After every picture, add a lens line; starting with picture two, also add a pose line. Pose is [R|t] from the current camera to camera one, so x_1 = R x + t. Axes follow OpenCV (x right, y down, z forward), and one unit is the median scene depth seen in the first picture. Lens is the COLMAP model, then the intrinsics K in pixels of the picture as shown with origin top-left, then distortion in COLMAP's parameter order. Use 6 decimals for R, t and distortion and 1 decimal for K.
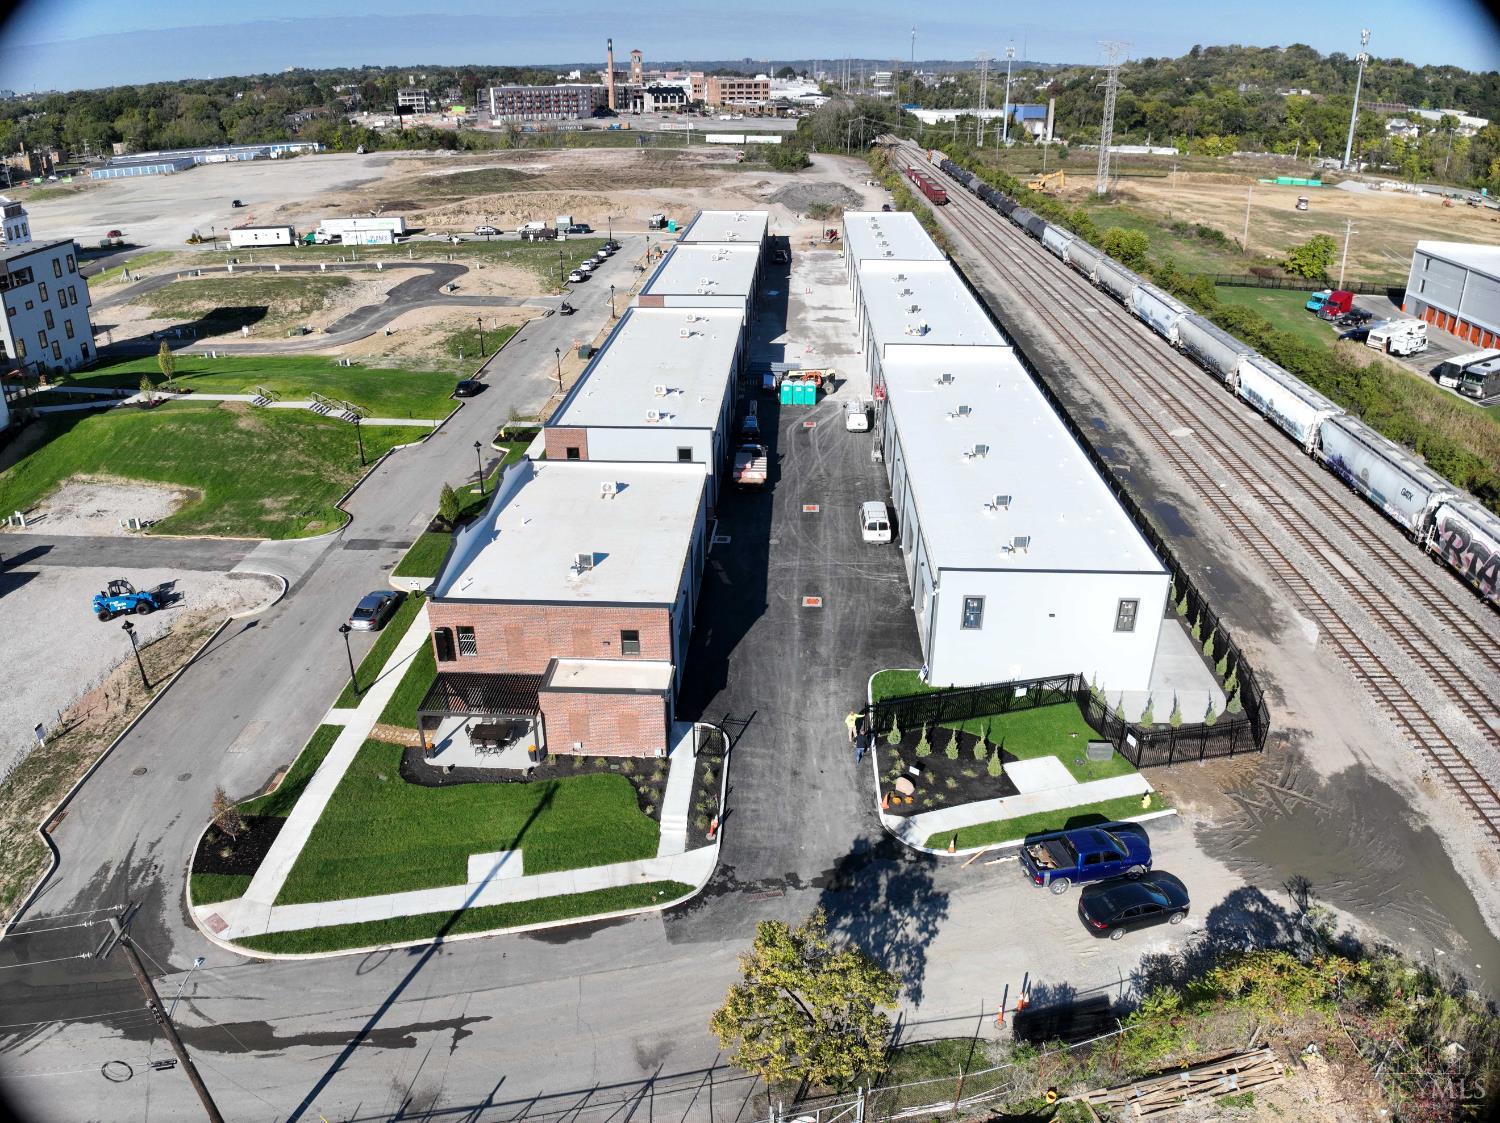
lens RADIAL K [[1055.0, 0, 750.0], [0, 1055.0, 561.5], [0, 0, 1]] dist [-0.111428, -0.003534]
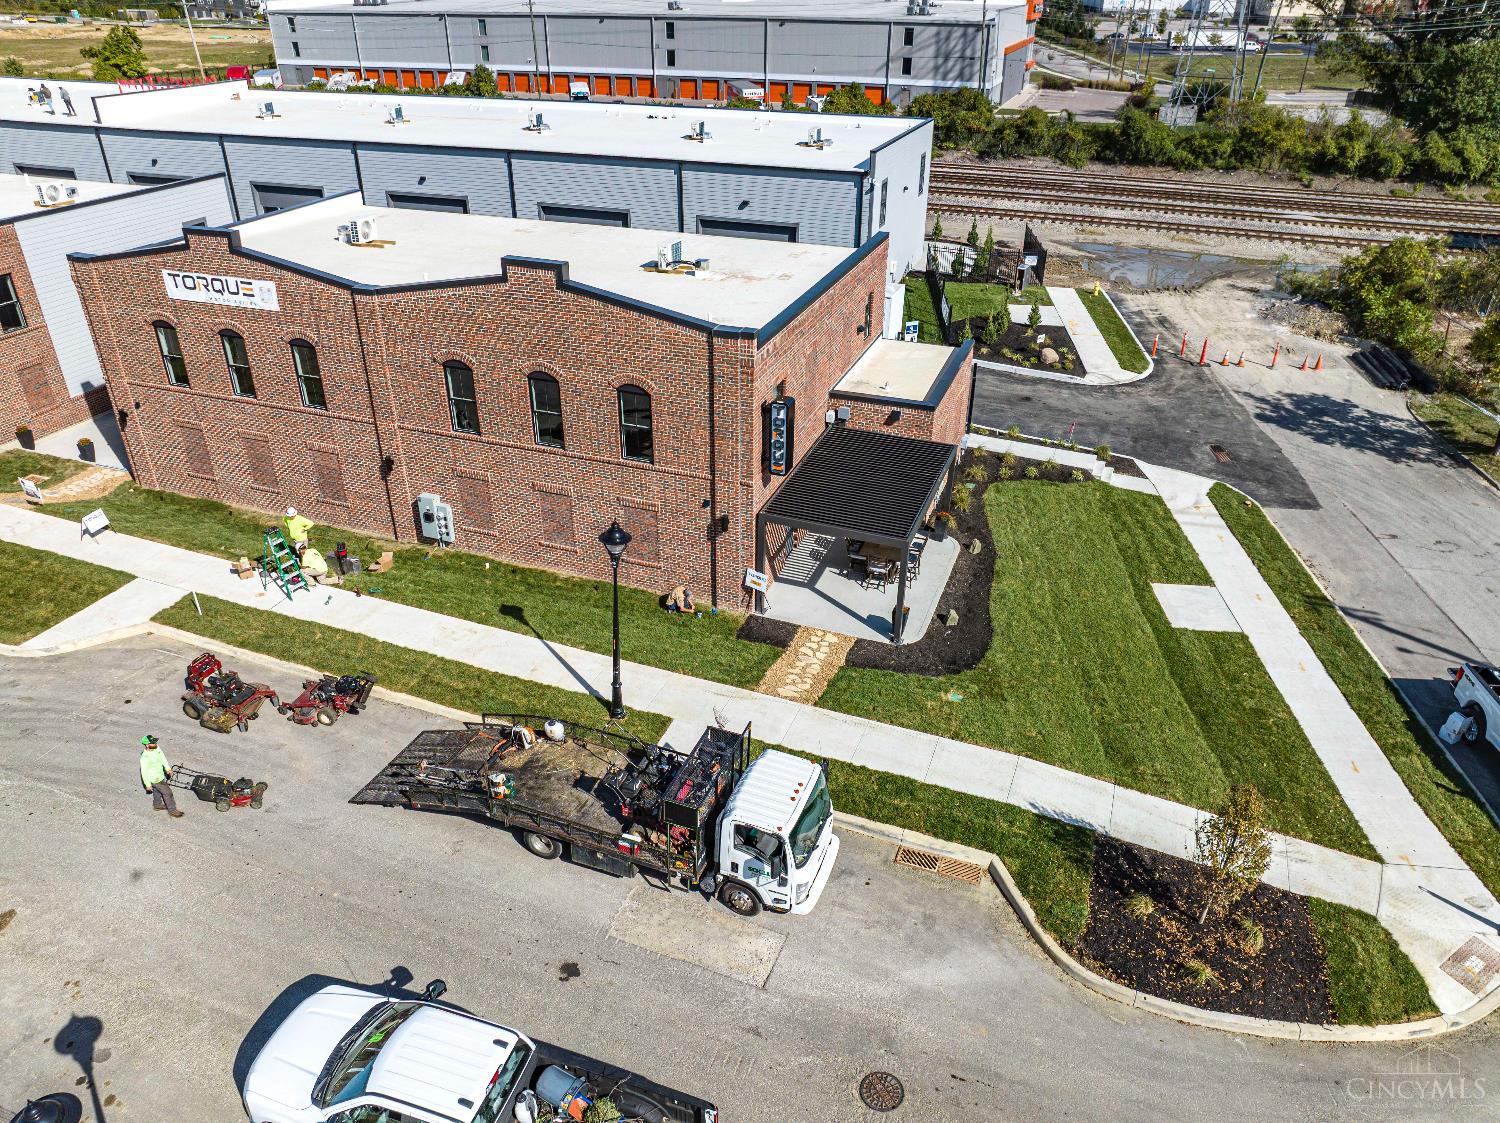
lens RADIAL K [[1063.4, 0, 750.0], [0, 1063.4, 561.5], [0, 0, 1]] dist [-0.066462, 0.051869]
pose [[0.308222, -0.469069, 0.827632, -0.538617], [0.407687, 0.851178, 0.330585, -0.025011], [-0.859529, 0.235522, 0.453585, 0.615958]]
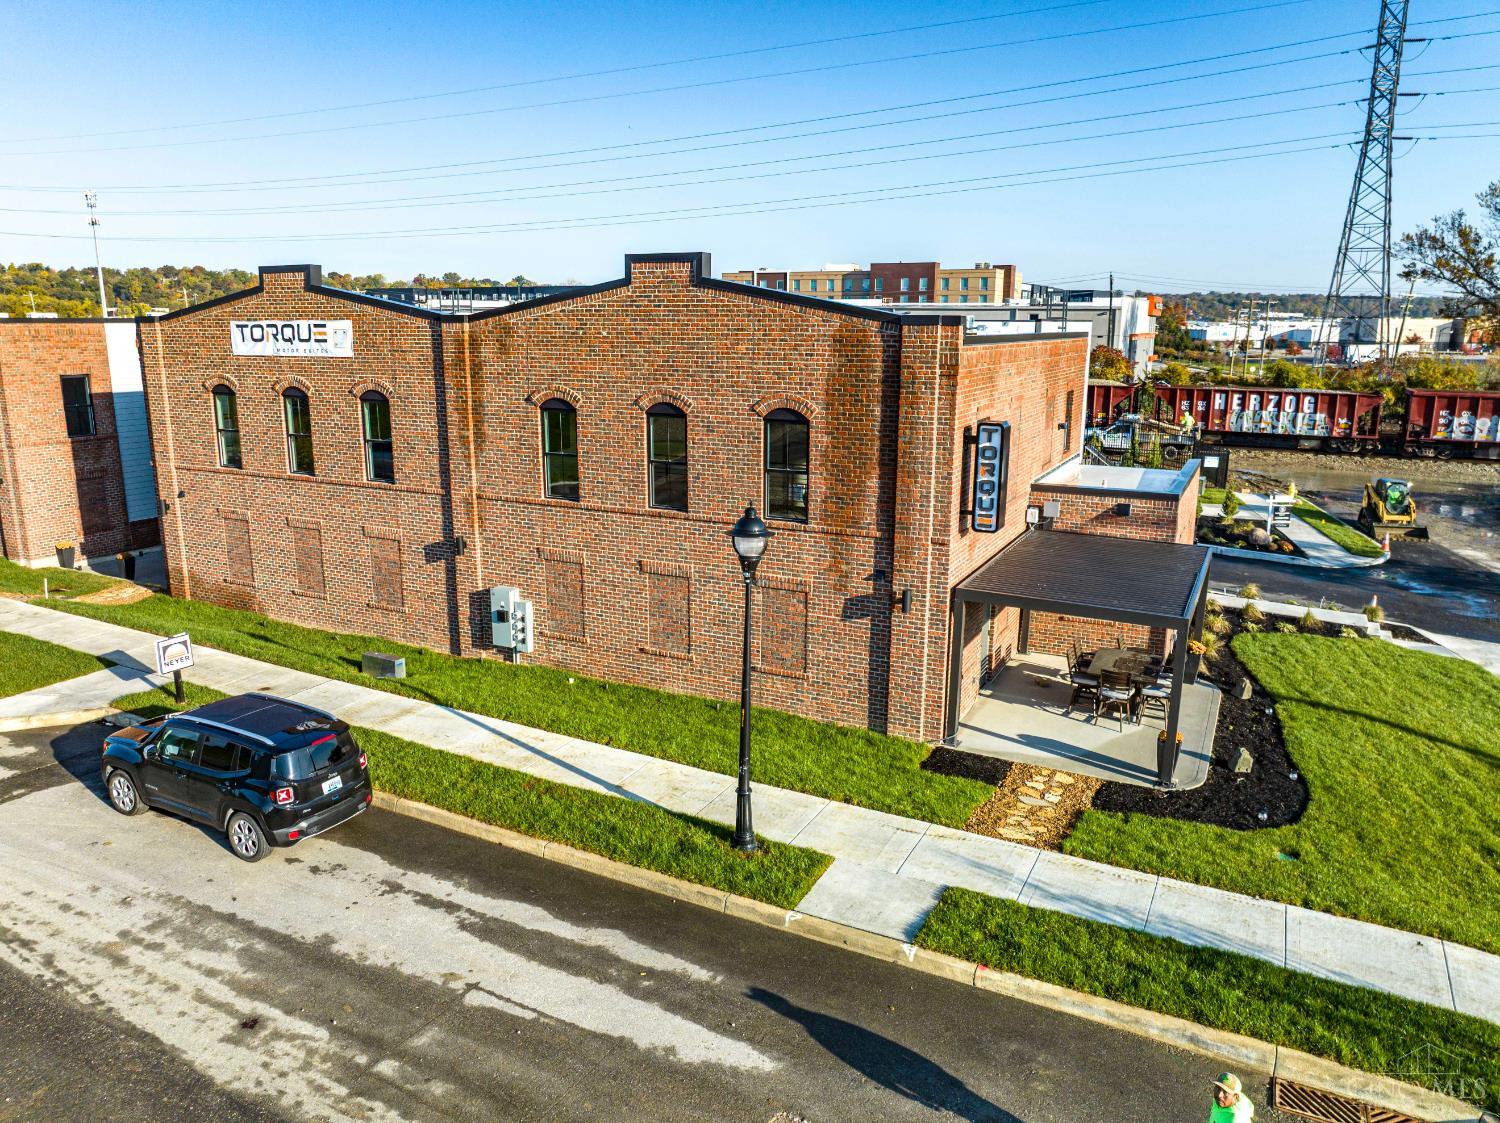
lens RADIAL K [[1061.2, 0, 750.0], [0, 1061.2, 561.5], [0, 0, 1]] dist [-0.042416, 0.004164]
pose [[0.407256, -0.201523, 0.890804, -0.475099], [0.390433, 0.920153, 0.029665, 0.049075], [-0.825654, 0.335718, 0.453419, 0.697149]]
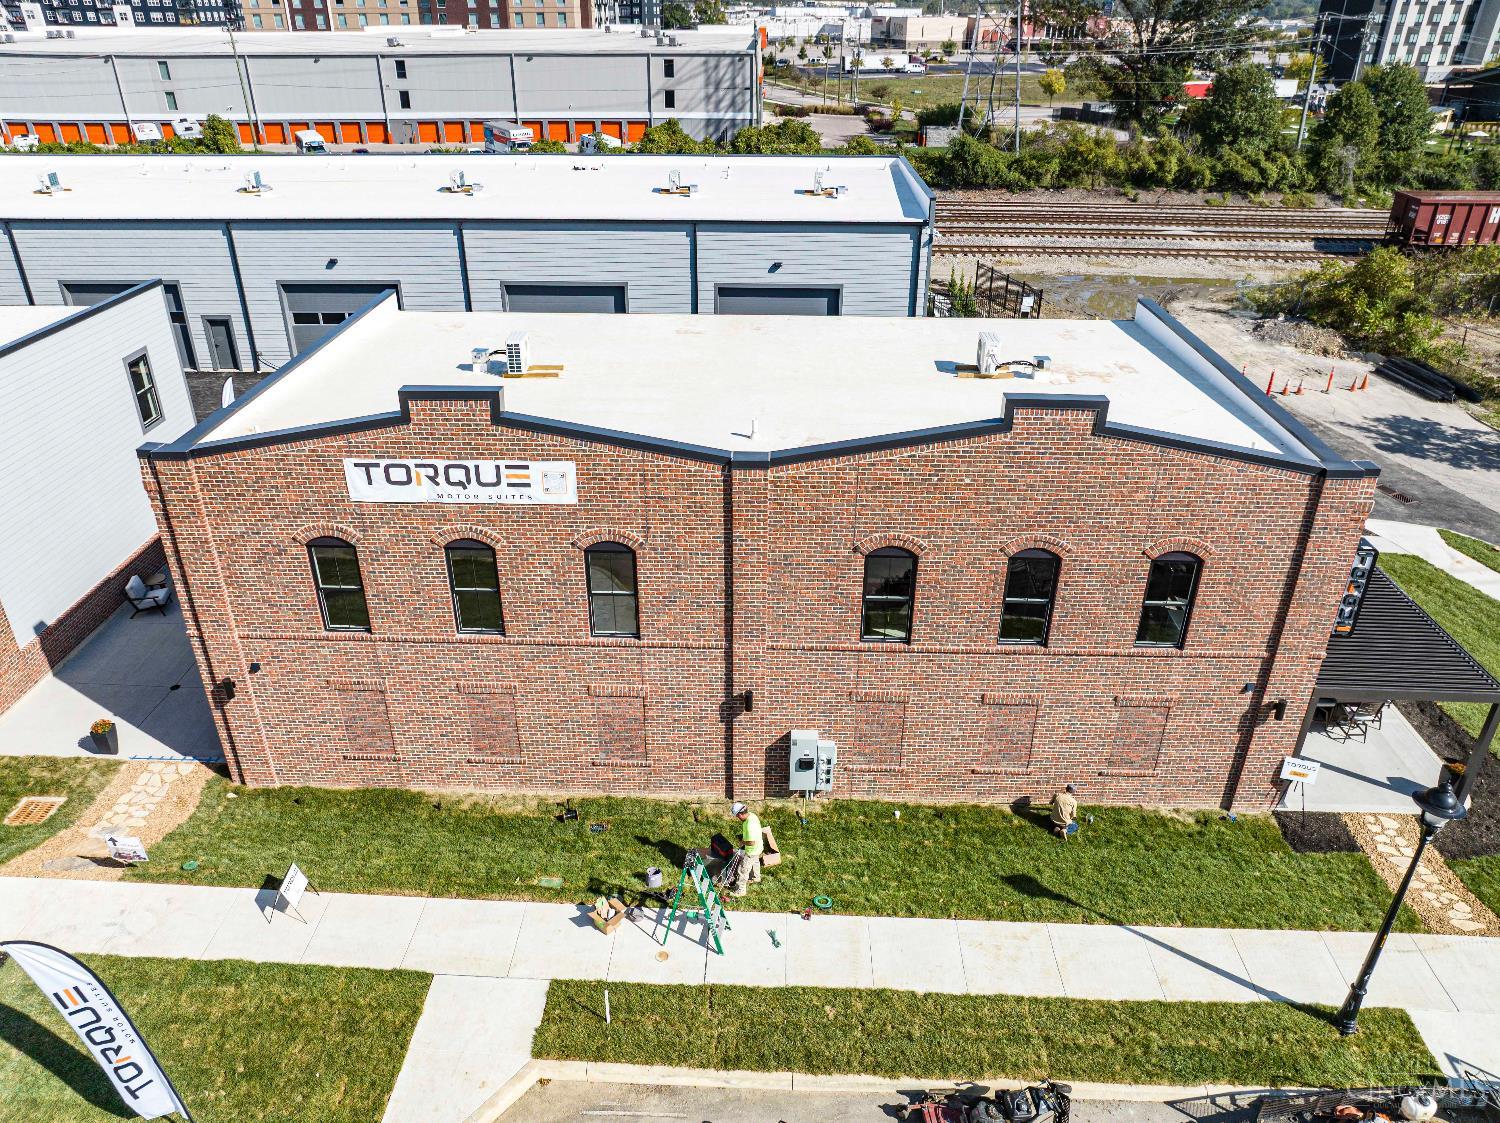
lens RADIAL K [[1063.4, 0, 750.0], [0, 1063.4, 561.5], [0, 0, 1]] dist [-0.066462, 0.051869]
pose [[-0.014883, -0.471311, 0.881842, -0.455778], [0.429475, 0.793428, 0.431305, -0.127898], [-0.902956, 0.385148, 0.190608, 0.842582]]
